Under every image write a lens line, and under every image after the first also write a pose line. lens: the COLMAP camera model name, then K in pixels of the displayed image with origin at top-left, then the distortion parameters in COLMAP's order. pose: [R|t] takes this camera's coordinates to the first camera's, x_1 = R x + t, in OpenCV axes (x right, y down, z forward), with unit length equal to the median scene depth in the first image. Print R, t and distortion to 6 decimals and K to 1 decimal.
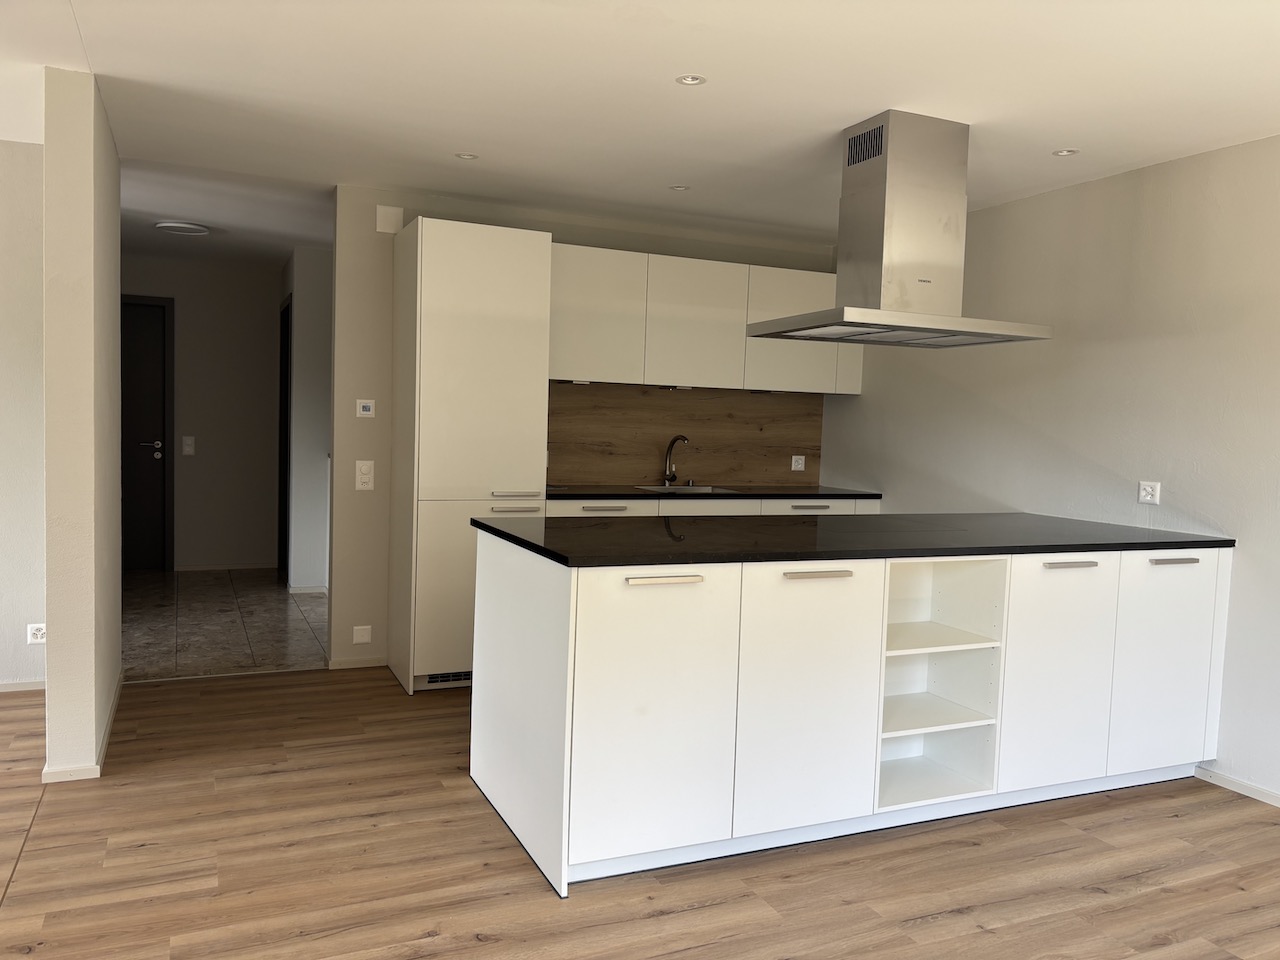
lens RADIAL K [[965.6, 0, 634.0], [0, 965.6, 493.6], [0, 0, 1]] dist [0.024260, -0.001418]
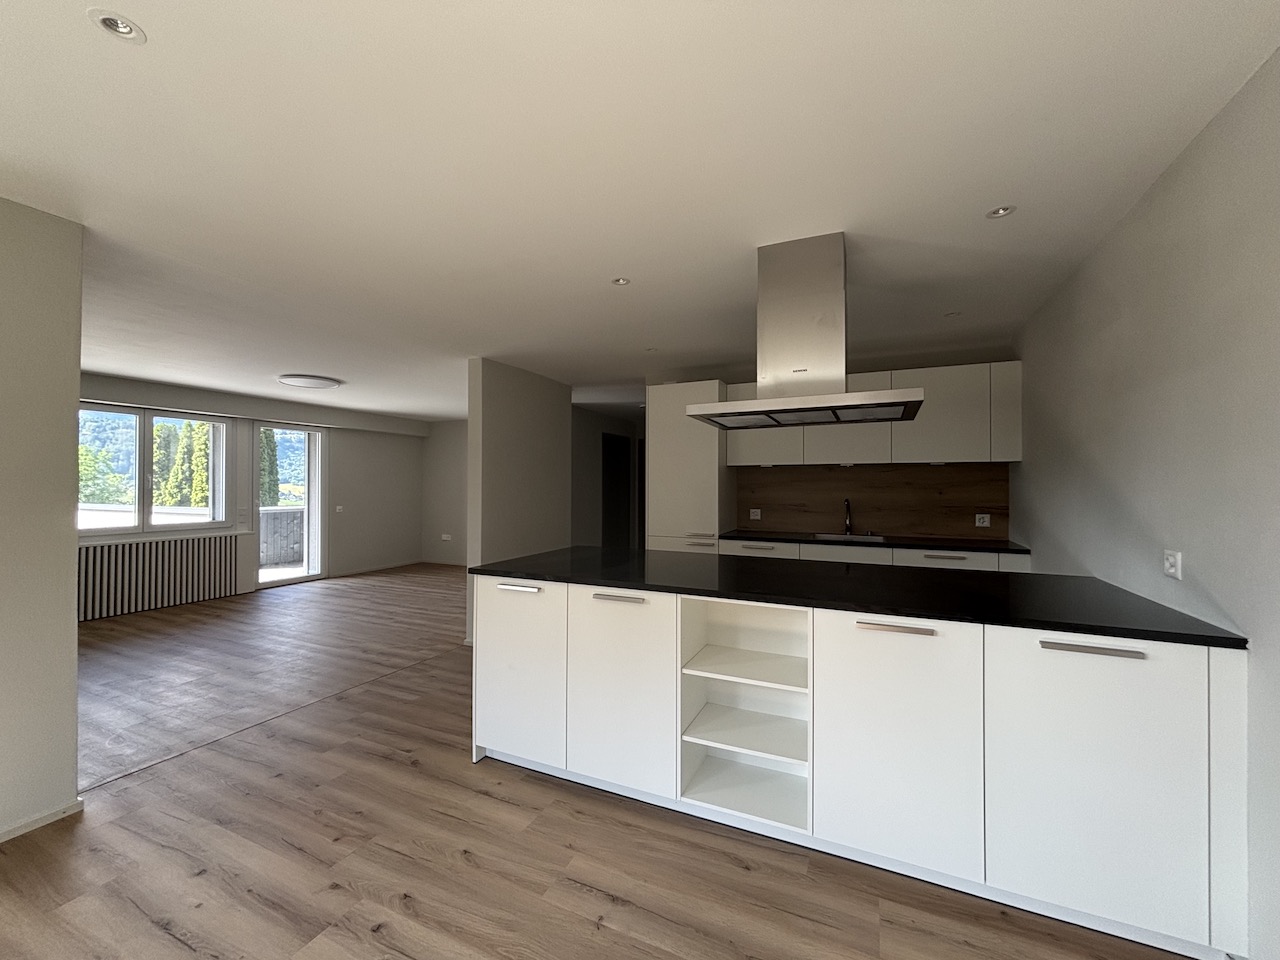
lens RADIAL K [[513.7, 0, 634.7], [0, 513.7, 482.7], [0, 0, 1]] dist [0.000440, -0.000005]
pose [[0.655297, -0.036415, -0.754493, 0.723596], [-0.036438, 0.996151, -0.079725, -0.022884], [0.754492, 0.079736, 0.651447, 0.490835]]
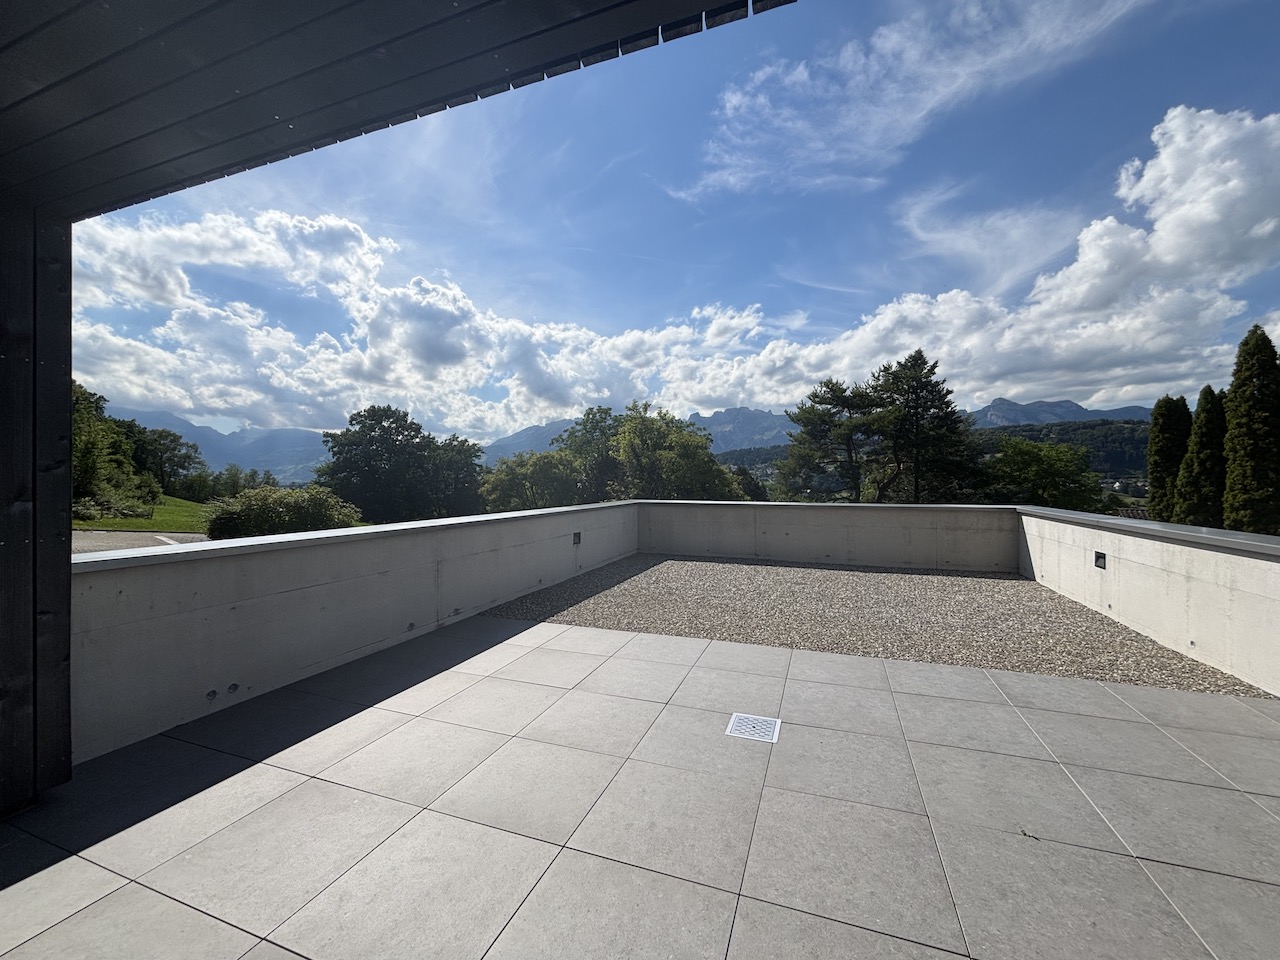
lens RADIAL K [[513.7, 0, 638.5], [0, 513.7, 482.3], [0, 0, 1]] dist [0.000440, -0.000005]
pose [[-0.704121, -0.032066, -0.709356, -1.938095], [-0.074589, 0.996793, 0.028978, -0.073249], [0.706152, 0.073314, -0.704255, 0.010039]]
